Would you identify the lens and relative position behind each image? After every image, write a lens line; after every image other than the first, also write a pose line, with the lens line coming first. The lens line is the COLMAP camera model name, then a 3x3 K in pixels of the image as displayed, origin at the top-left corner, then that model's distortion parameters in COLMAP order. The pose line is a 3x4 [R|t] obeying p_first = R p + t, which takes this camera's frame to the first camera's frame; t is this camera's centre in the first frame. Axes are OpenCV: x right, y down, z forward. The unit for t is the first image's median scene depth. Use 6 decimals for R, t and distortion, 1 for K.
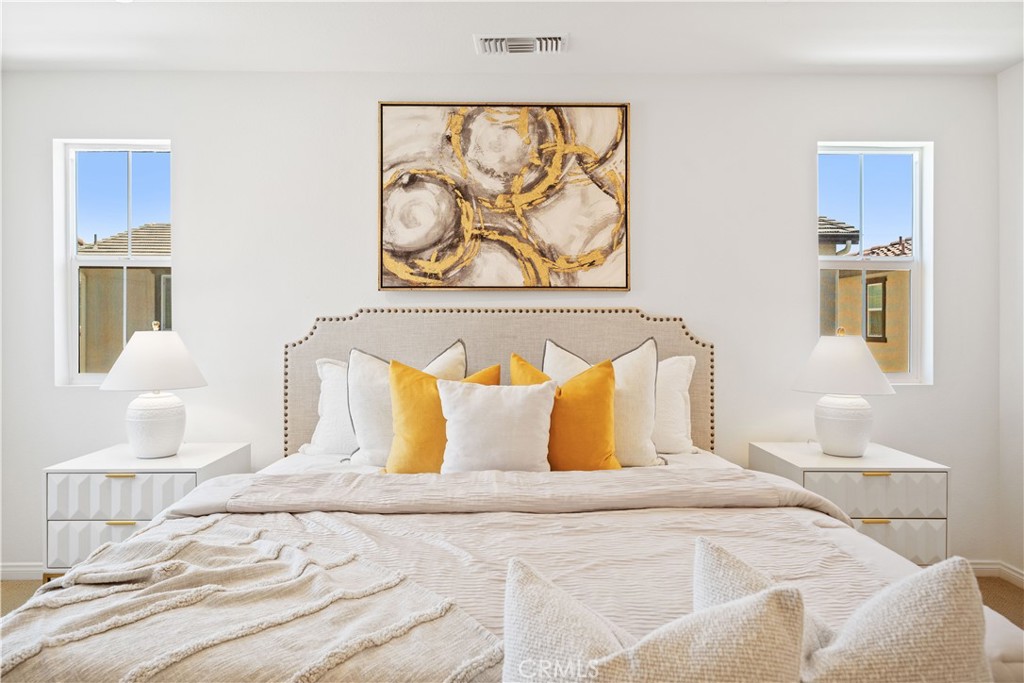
lens RADIAL K [[662.0, 0, 513.0], [0, 662.0, 335.9], [0, 0, 1]] dist [-0.001137, 0.000143]
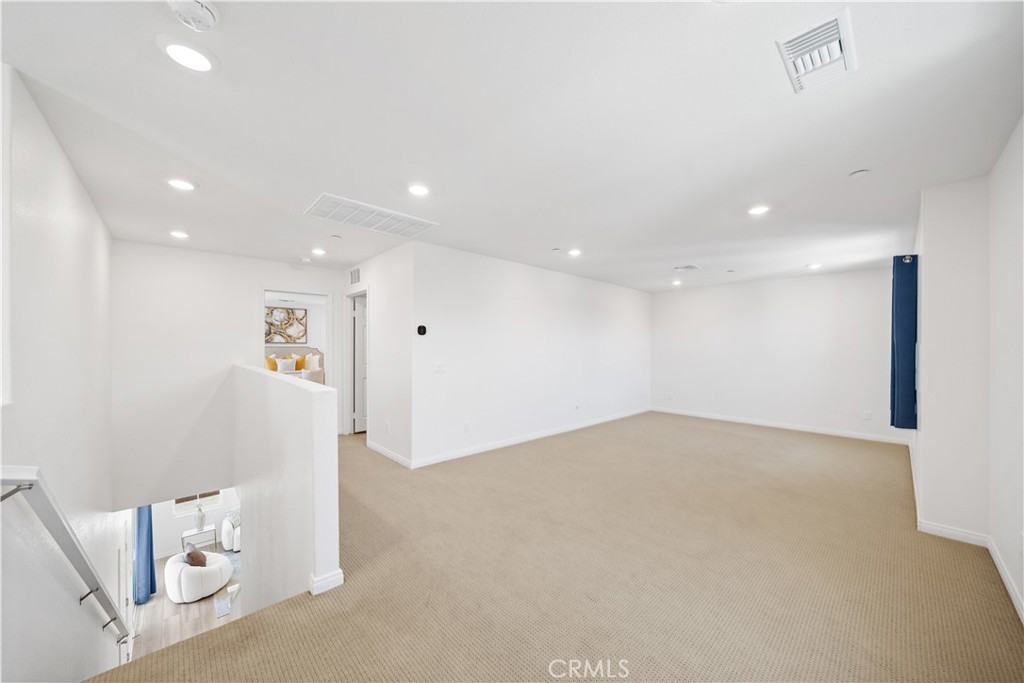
lens RADIAL K [[361.8, 0, 511.7], [0, 361.8, 347.2], [0, 0, 1]] dist [-0.002170, -0.000092]
pose [[0.733784, 0.005292, 0.679362, -0.620741], [0.006321, 0.999873, -0.014616, 0.017618], [-0.679353, 0.015019, 0.733658, -2.381809]]
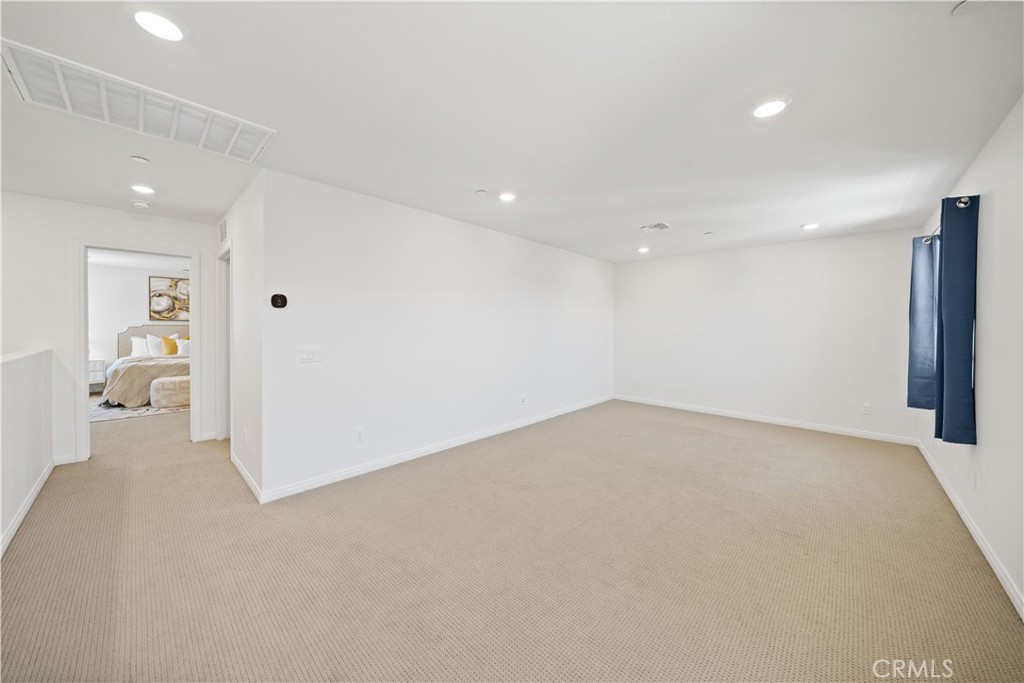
lens RADIAL K [[352.7, 0, 504.0], [0, 352.7, 330.6], [0, 0, 1]] dist [-0.001215, -0.000138]
pose [[0.699725, -0.000746, 0.714412, -0.221139], [0.004437, 0.999985, -0.003301, 0.014672], [-0.714399, 0.005479, 0.699718, -2.221503]]
